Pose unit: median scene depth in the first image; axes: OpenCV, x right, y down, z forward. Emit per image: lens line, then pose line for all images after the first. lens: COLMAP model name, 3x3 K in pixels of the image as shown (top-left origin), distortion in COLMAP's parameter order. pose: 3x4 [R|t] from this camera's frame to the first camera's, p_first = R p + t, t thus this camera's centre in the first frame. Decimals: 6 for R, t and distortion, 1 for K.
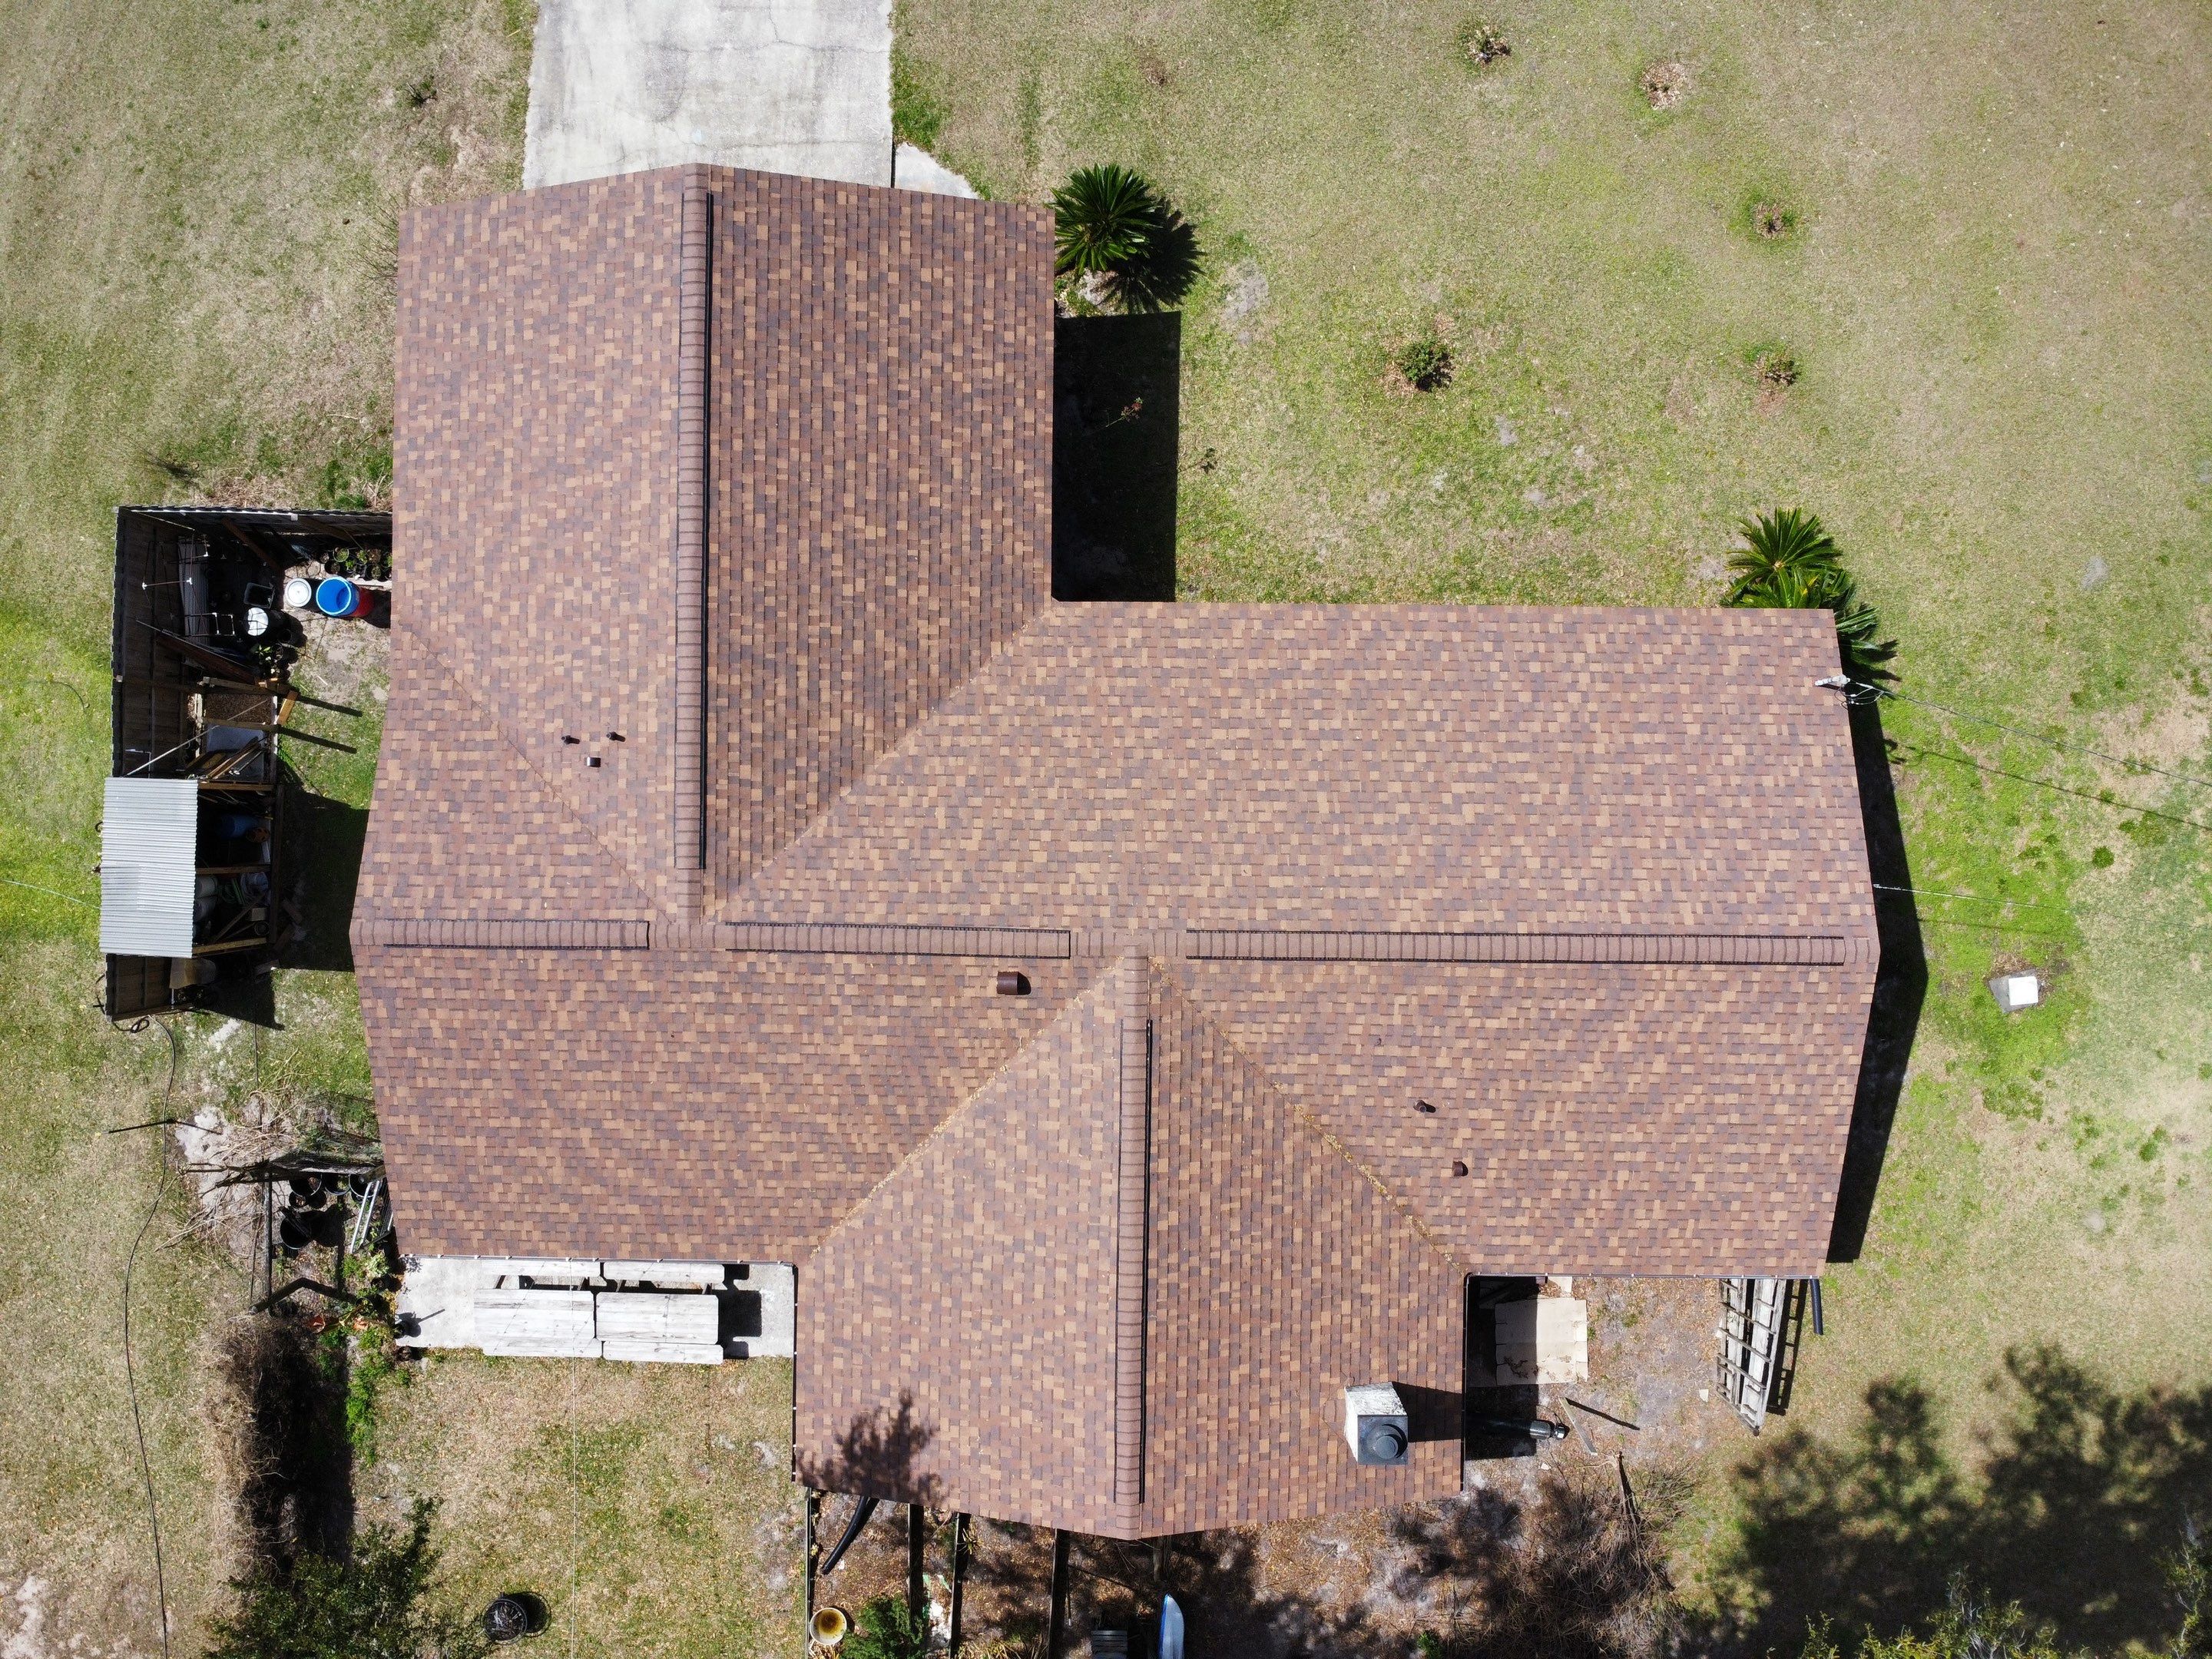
lens RADIAL K [[1601.9, 0, 1095.7], [0, 1601.9, 820.1], [0, 0, 1]] dist [-0.027464, -0.006785]
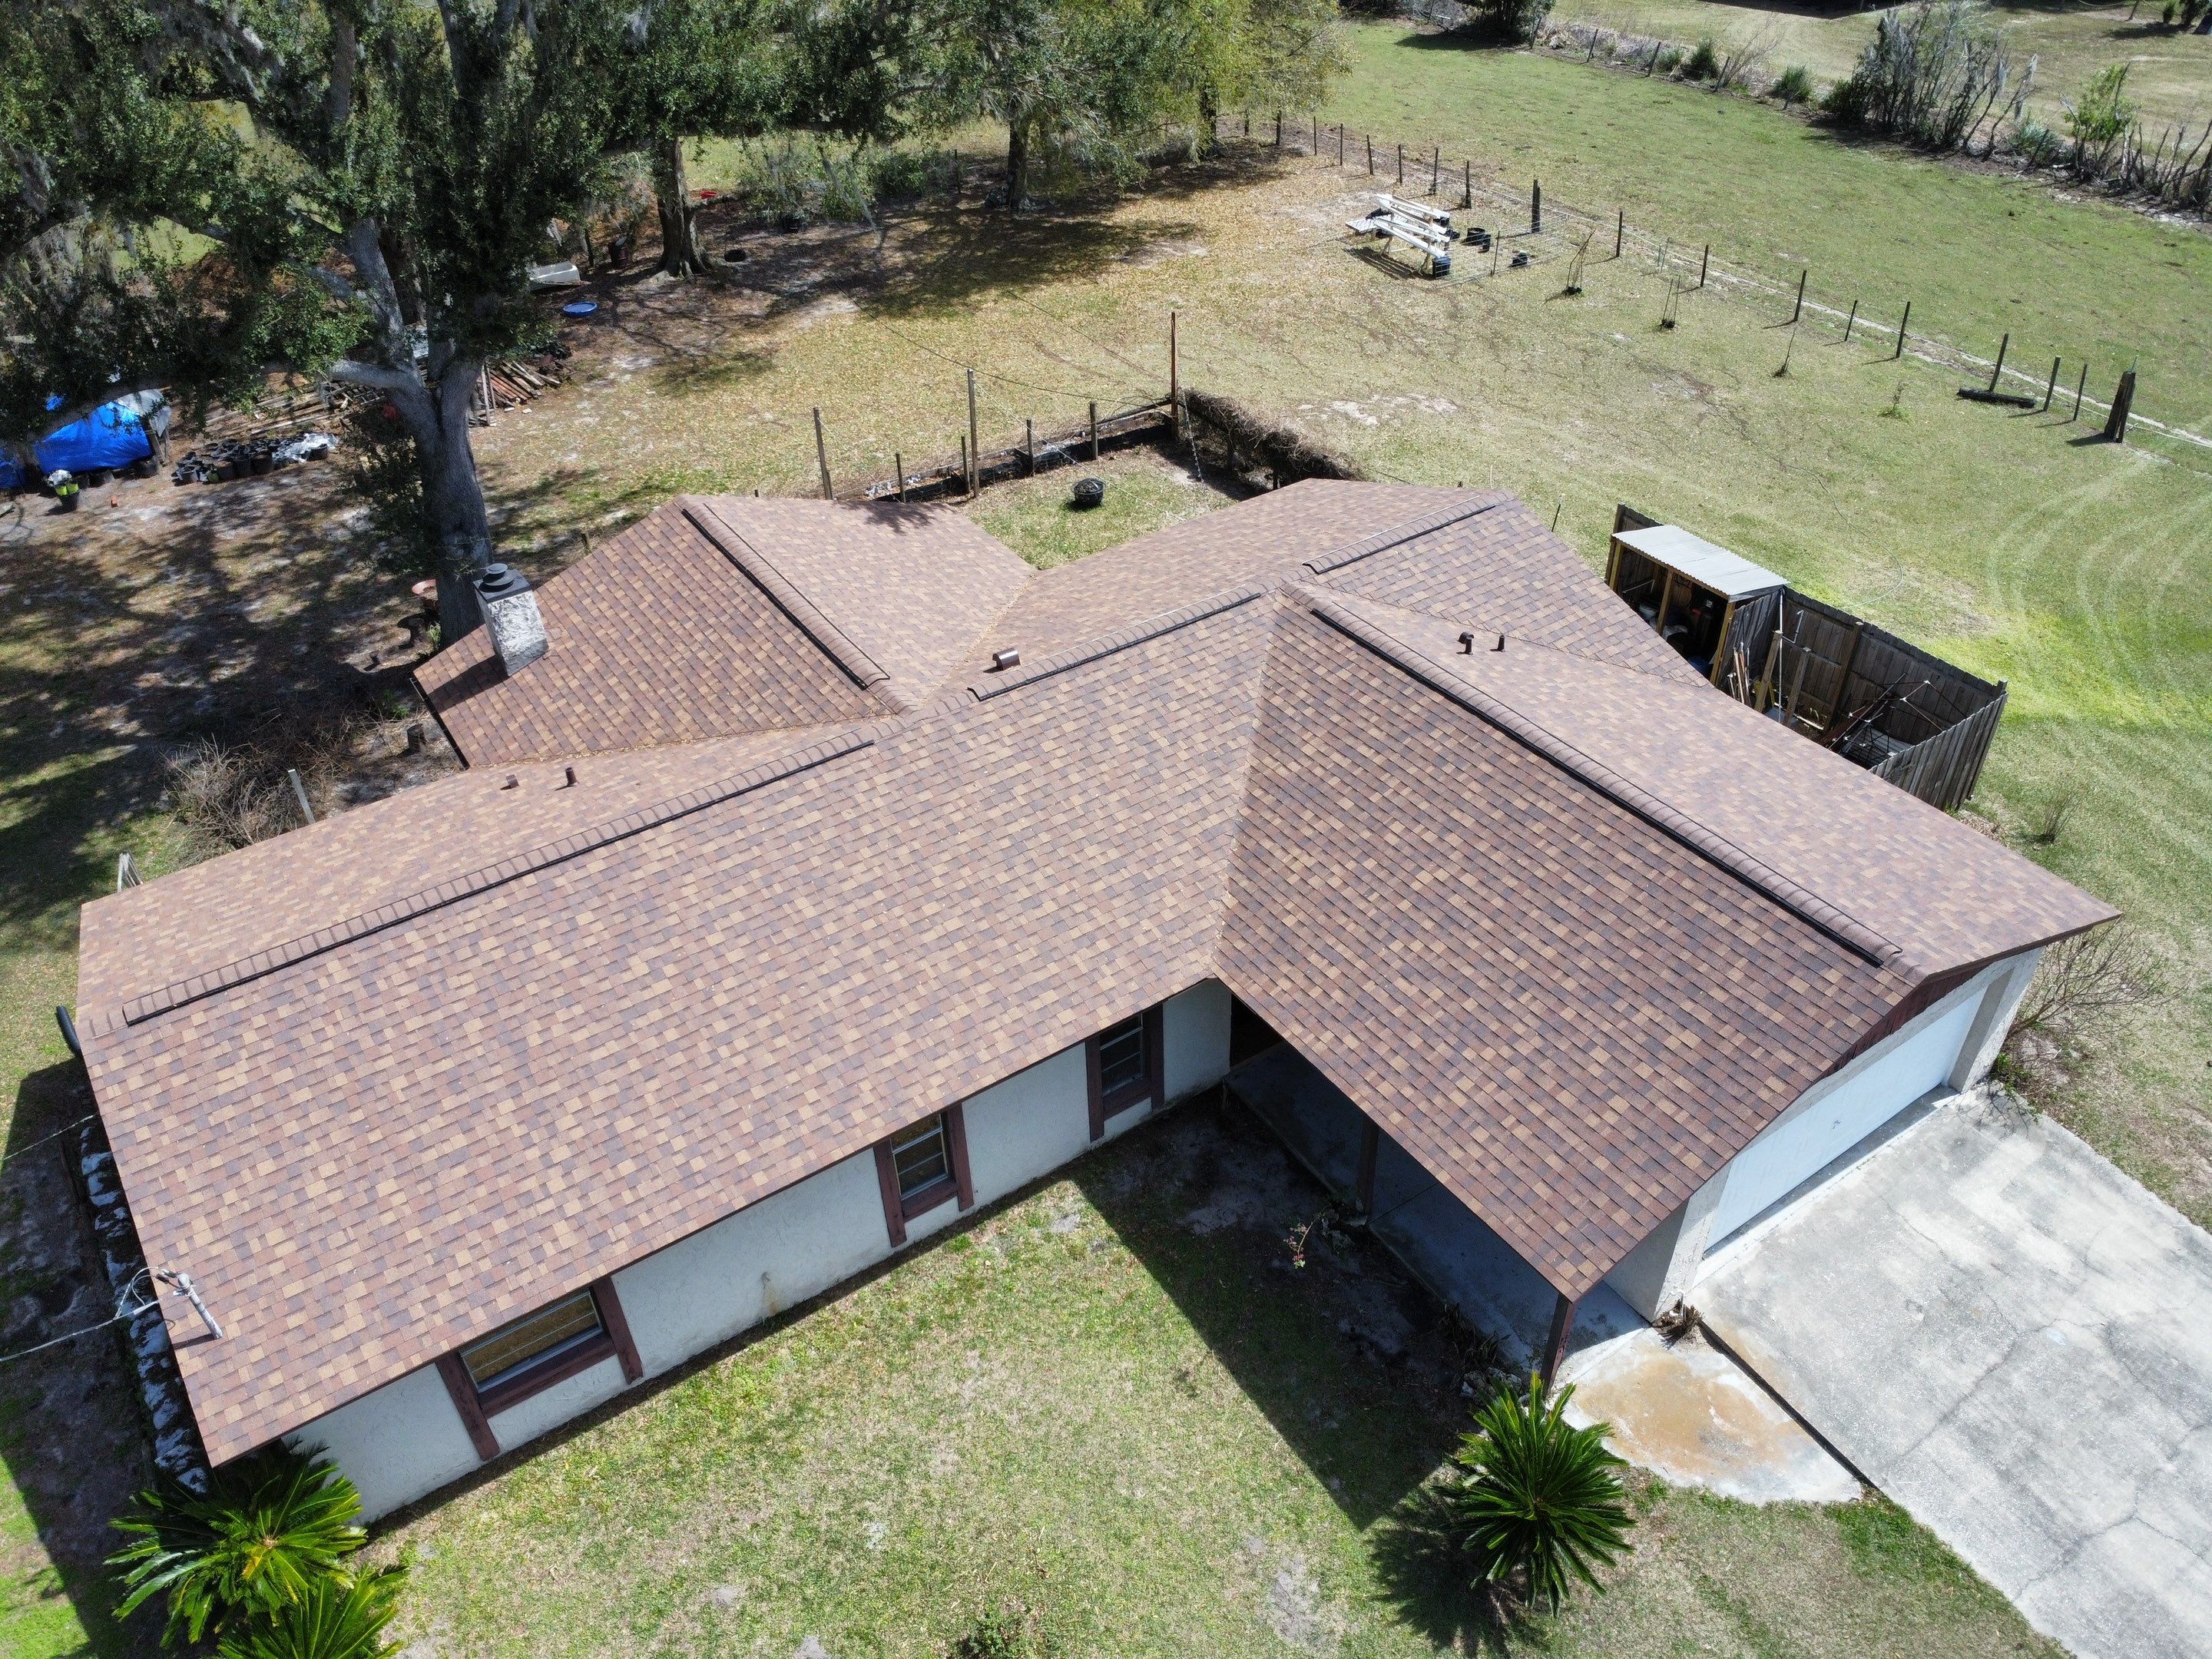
lens RADIAL K [[1601.9, 0, 1095.3], [0, 1601.9, 826.1], [0, 0, 1]] dist [-0.027464, -0.006785]
pose [[-0.826392, 0.374337, -0.420653, 0.315009], [-0.561364, -0.489131, 0.667549, -0.569090], [0.044134, 0.787796, 0.614353, 0.399751]]
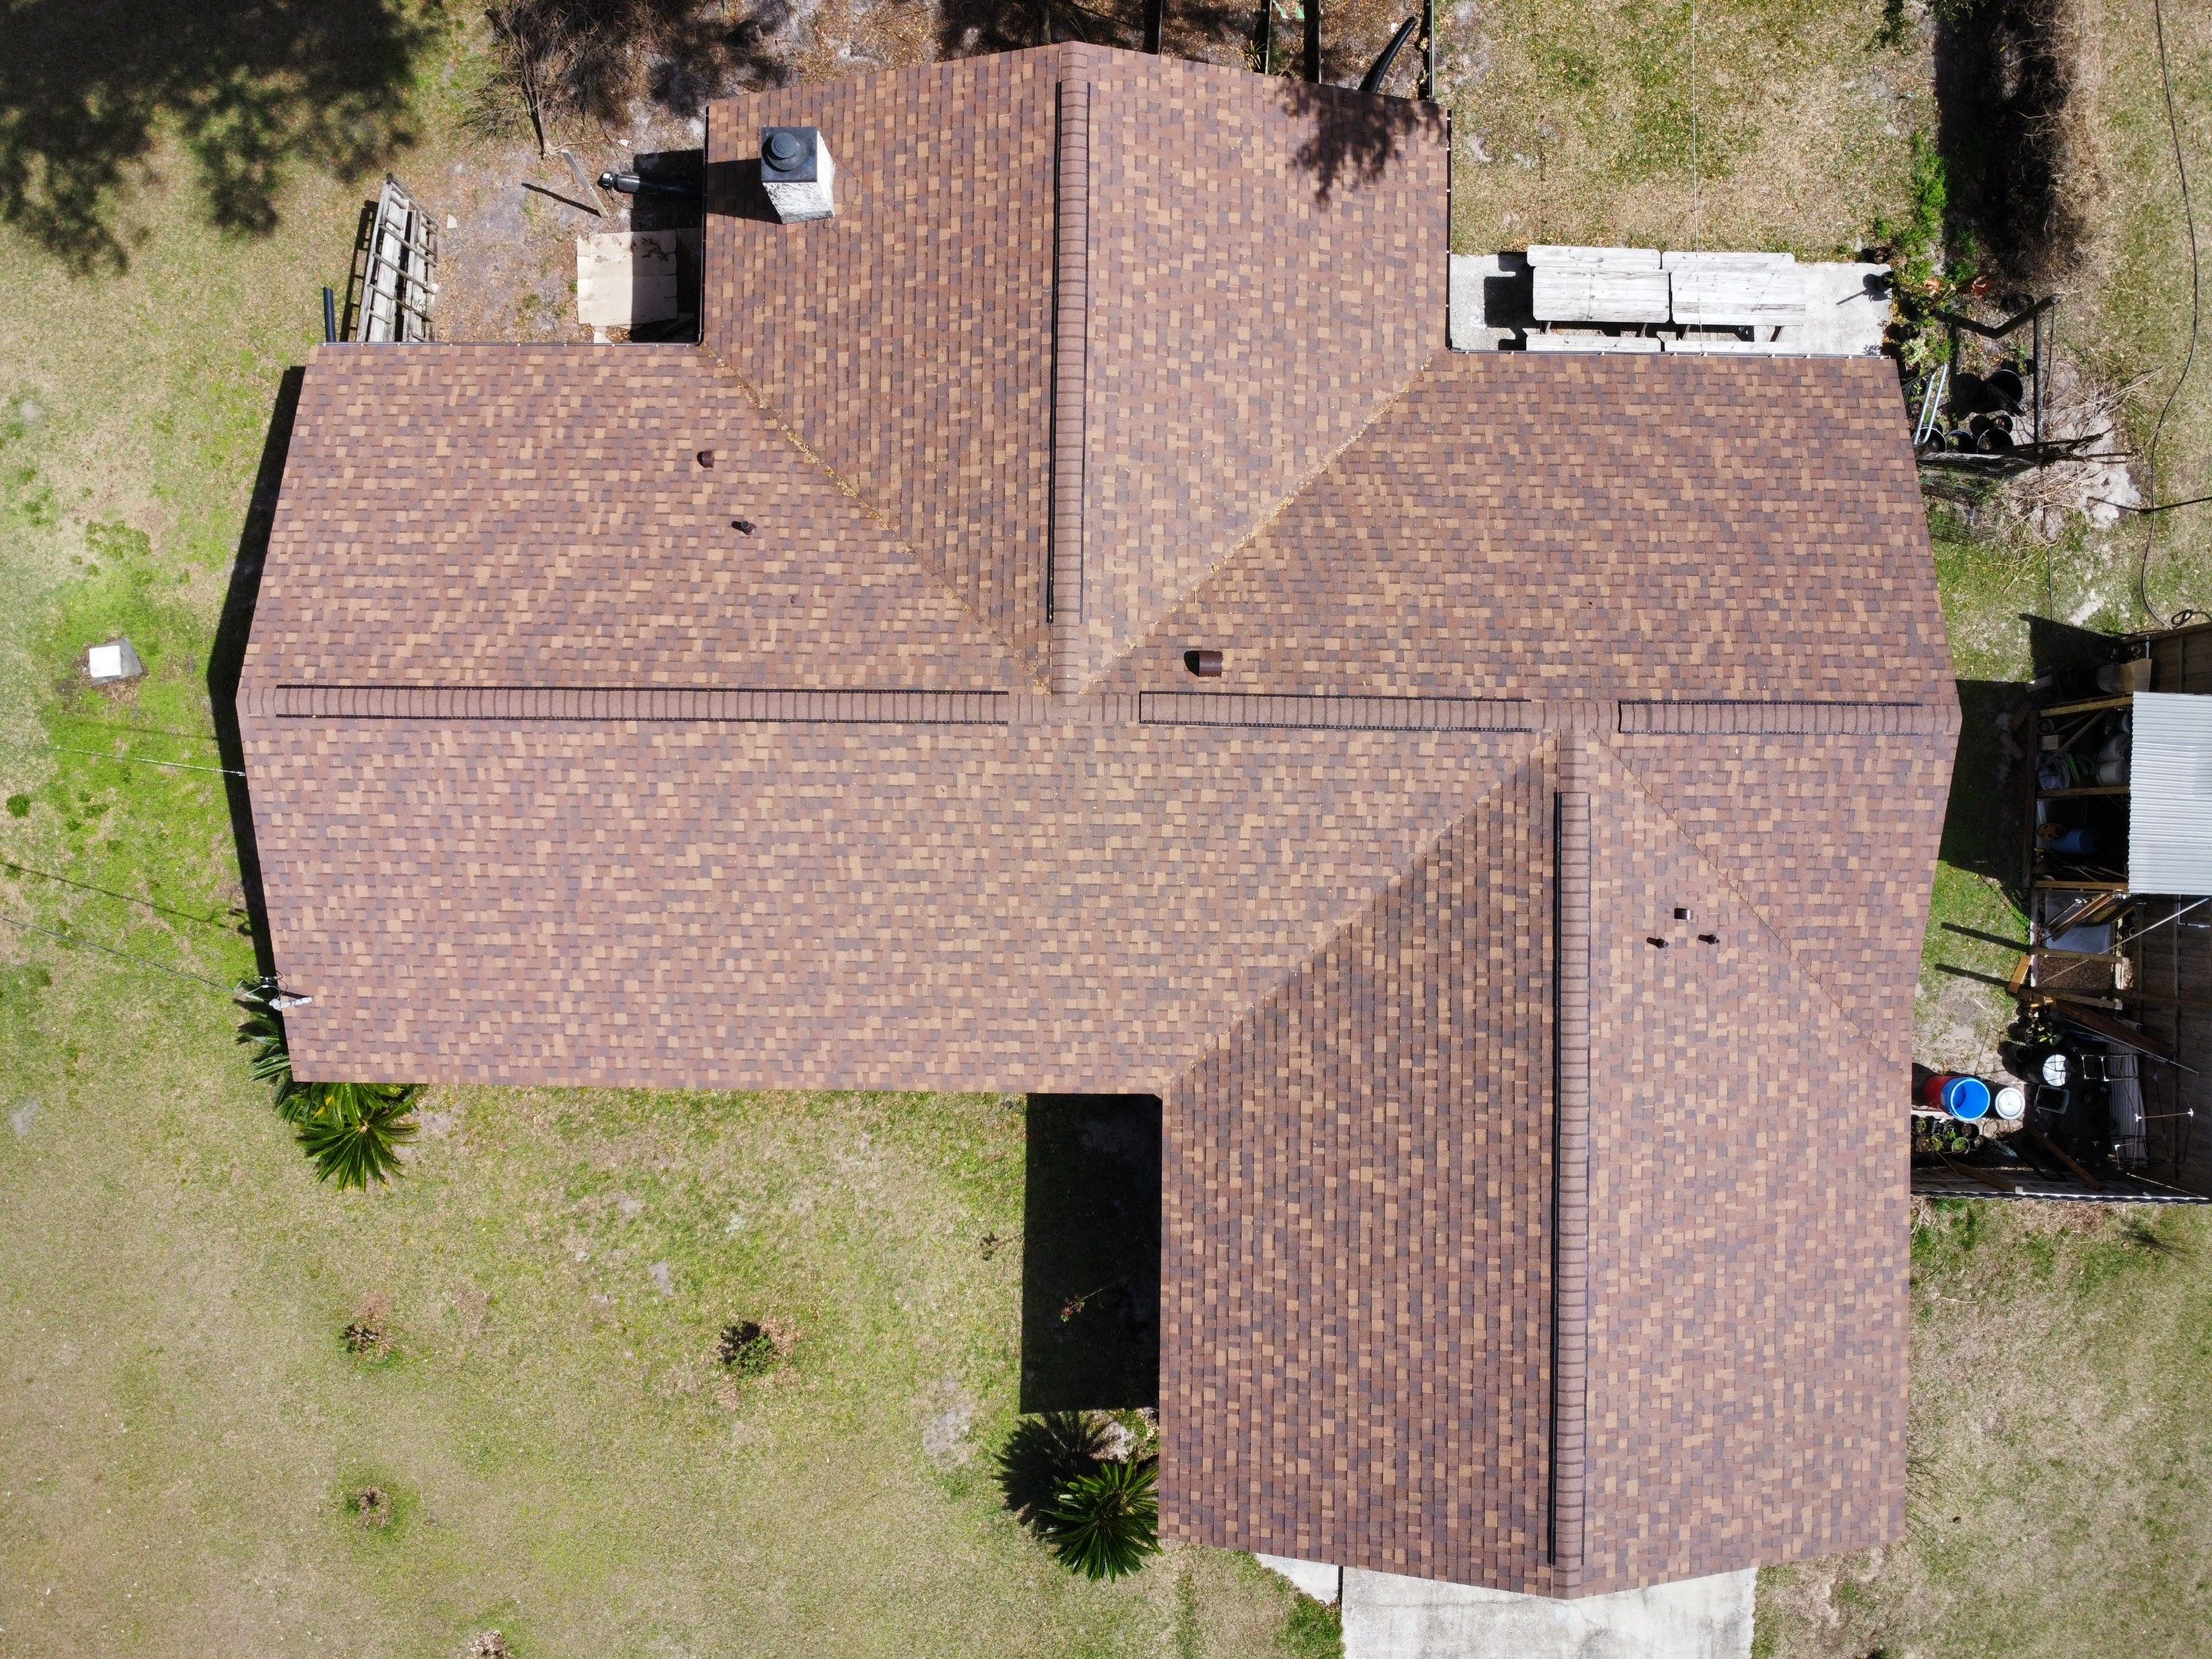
lens RADIAL K [[1601.9, 0, 1094.0], [0, 1601.9, 818.4], [0, 0, 1]] dist [-0.027464, -0.006785]
pose [[-0.999730, 0.000322, 0.023218, -0.009813], [0.000094, -0.999839, 0.017926, 0.000458], [0.023220, 0.017923, 0.999570, 0.100262]]
